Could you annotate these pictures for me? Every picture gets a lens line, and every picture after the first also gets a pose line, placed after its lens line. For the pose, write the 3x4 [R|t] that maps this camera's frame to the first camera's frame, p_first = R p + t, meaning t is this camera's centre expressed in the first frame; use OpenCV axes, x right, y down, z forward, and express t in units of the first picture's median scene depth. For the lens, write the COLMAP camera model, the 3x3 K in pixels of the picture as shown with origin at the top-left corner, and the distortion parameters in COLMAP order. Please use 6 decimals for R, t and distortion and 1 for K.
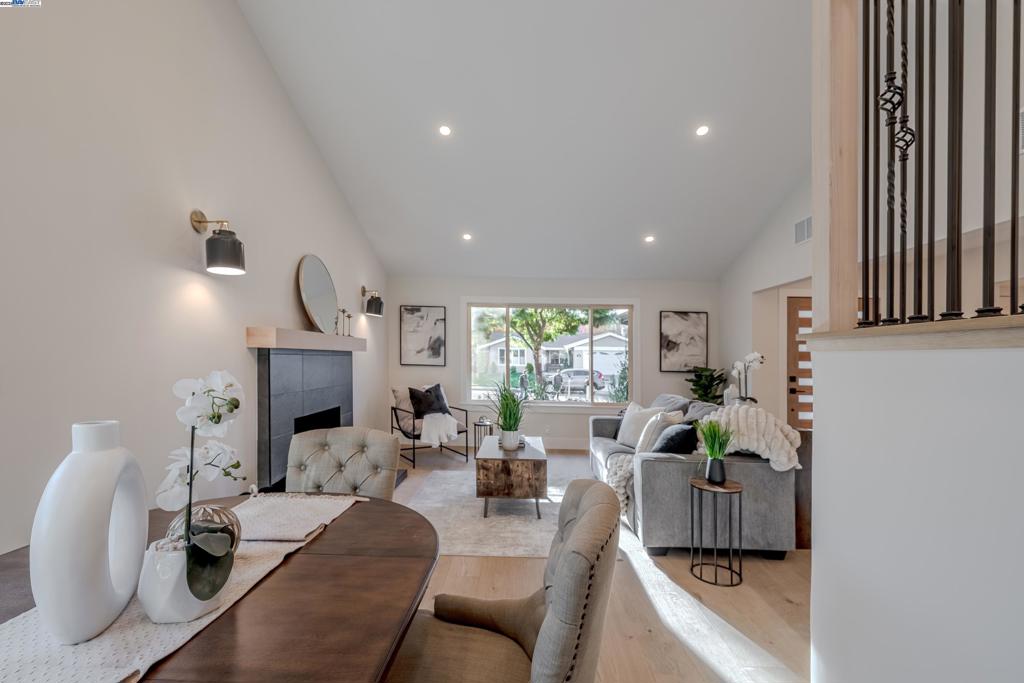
lens RADIAL K [[458.7, 0, 515.7], [0, 458.7, 343.8], [0, 0, 1]] dist [-0.002132, -0.000186]
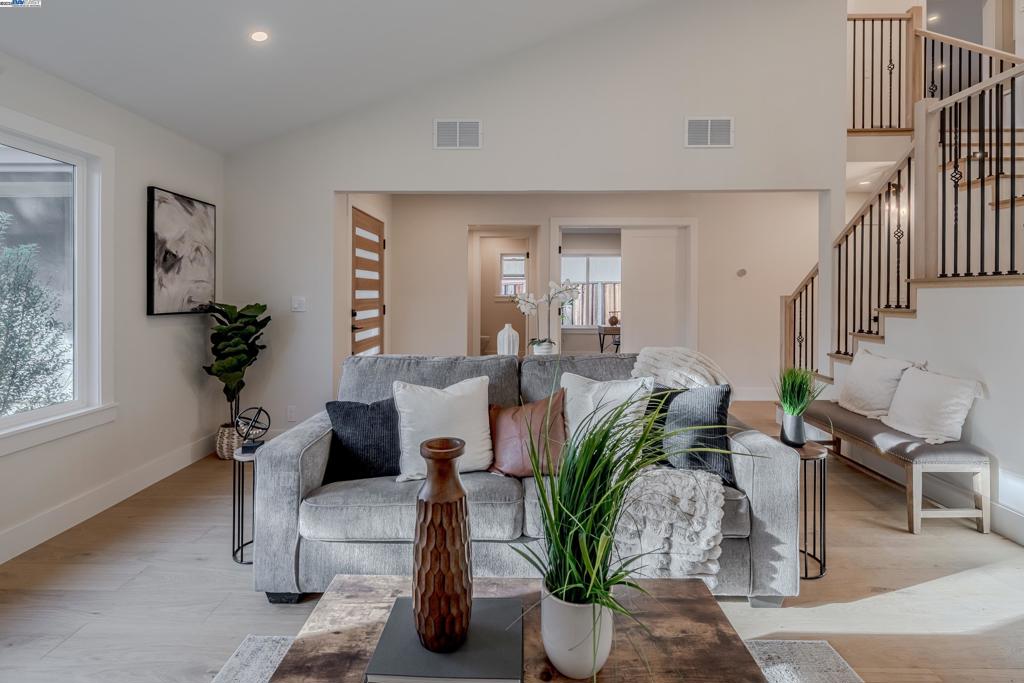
lens RADIAL K [[467.5, 0, 511.5], [0, 467.5, 292.4], [0, 0, 1]] dist [-0.001874, -0.000541]
pose [[0.015783, -0.016627, 0.999737, -0.158837], [-0.033334, 0.999297, 0.017146, 0.016889], [-0.999320, -0.033596, 0.015218, 0.629484]]
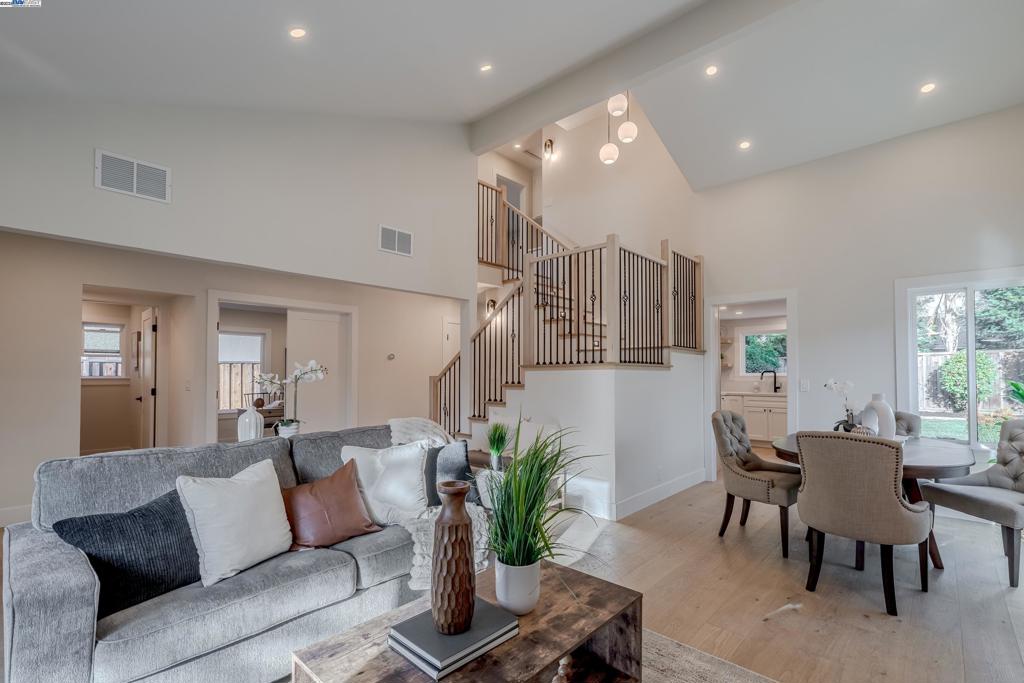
lens RADIAL K [[457.2, 0, 508.1], [0, 457.2, 364.7], [0, 0, 1]] dist [-0.017246, 0.000354]
pose [[-0.732183, -0.003312, 0.681100, -0.162132], [-0.035757, 0.998796, -0.033583, 0.022915], [-0.680169, -0.048943, -0.731420, 0.786271]]
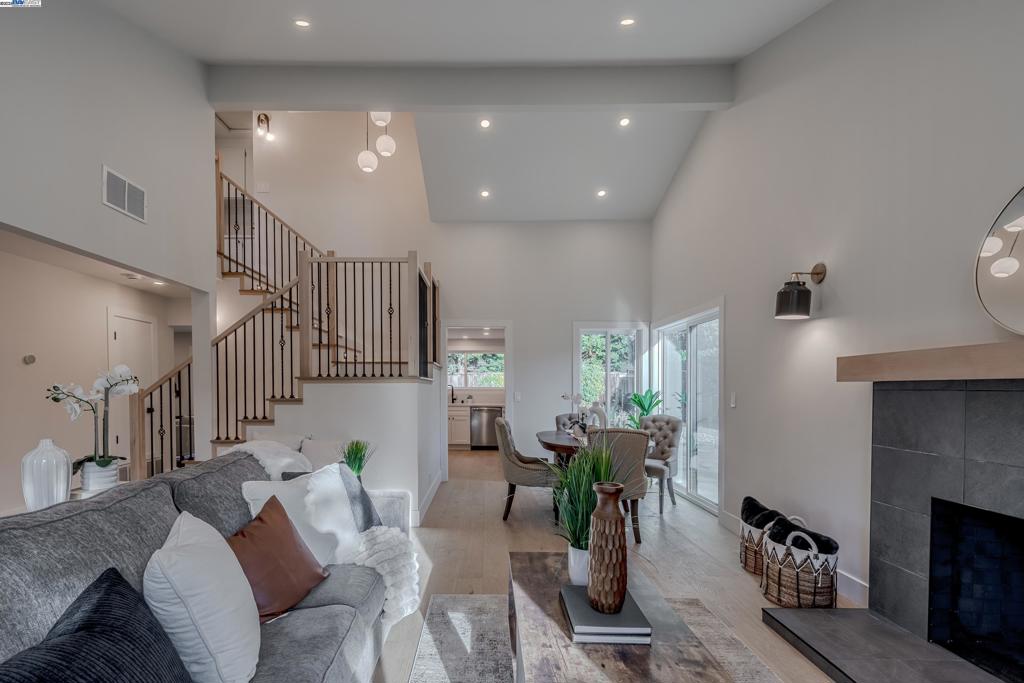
lens RADIAL K [[461.5, 0, 483.2], [0, 461.5, 396.2], [0, 0, 1]] dist [-0.003478, -0.000322]
pose [[-0.999602, -0.022072, 0.017590, 0.051406], [-0.022339, 0.999636, -0.015140, 0.029812], [-0.017249, -0.015527, -0.999731, 0.887883]]
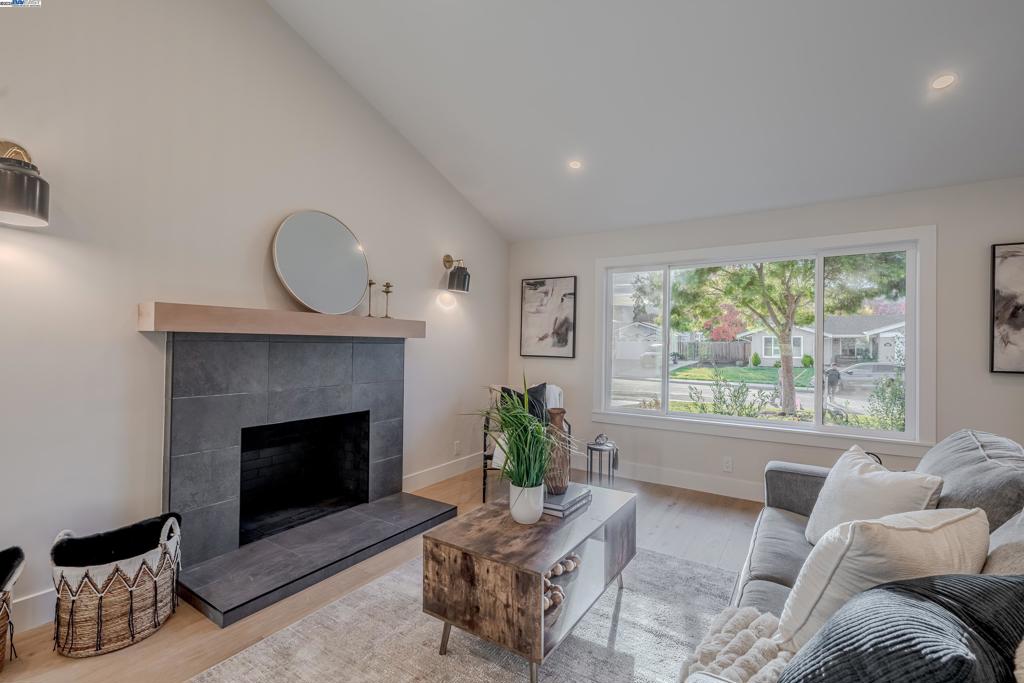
lens RADIAL K [[458.7, 0, 515.7], [0, 458.7, 343.8], [0, 0, 1]] dist [-0.002132, -0.000186]
pose [[0.843933, -0.010131, -0.536353, 0.155627], [0.020213, 0.999712, 0.012922, 0.014960], [0.536068, -0.021747, 0.843895, 0.341375]]
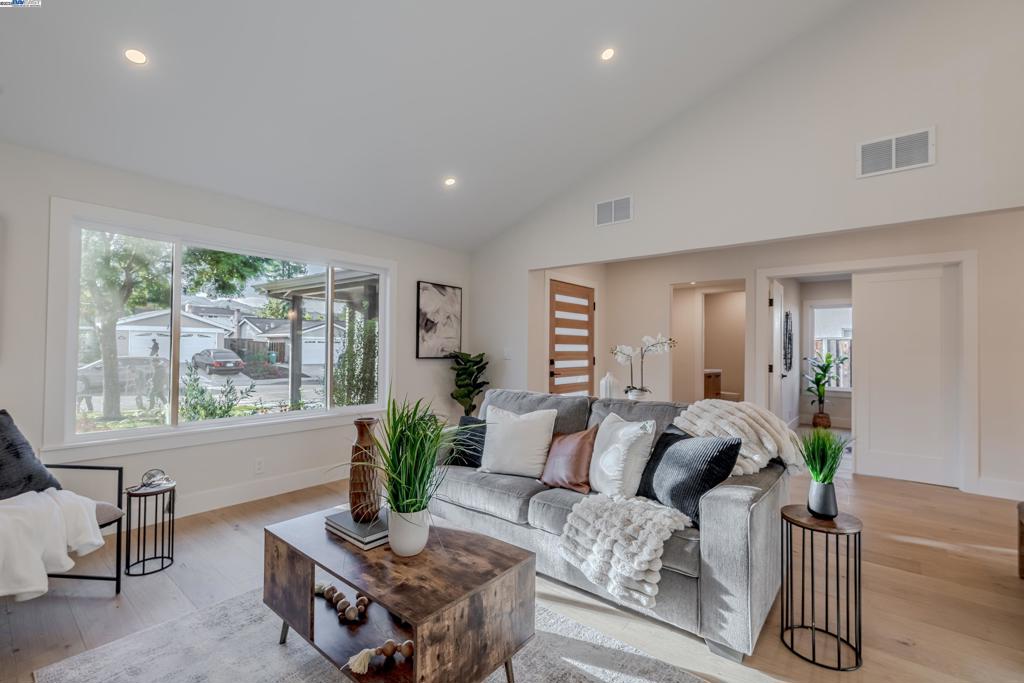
lens RADIAL K [[441.8, 0, 517.7], [0, 441.8, 339.7], [0, 0, 1]] dist [0.004335, 0.000207]
pose [[0.624205, 0.001588, 0.781259, -0.167919], [-0.024680, 0.999539, 0.017687, 0.011434], [-0.780871, -0.030322, 0.623957, 0.401275]]
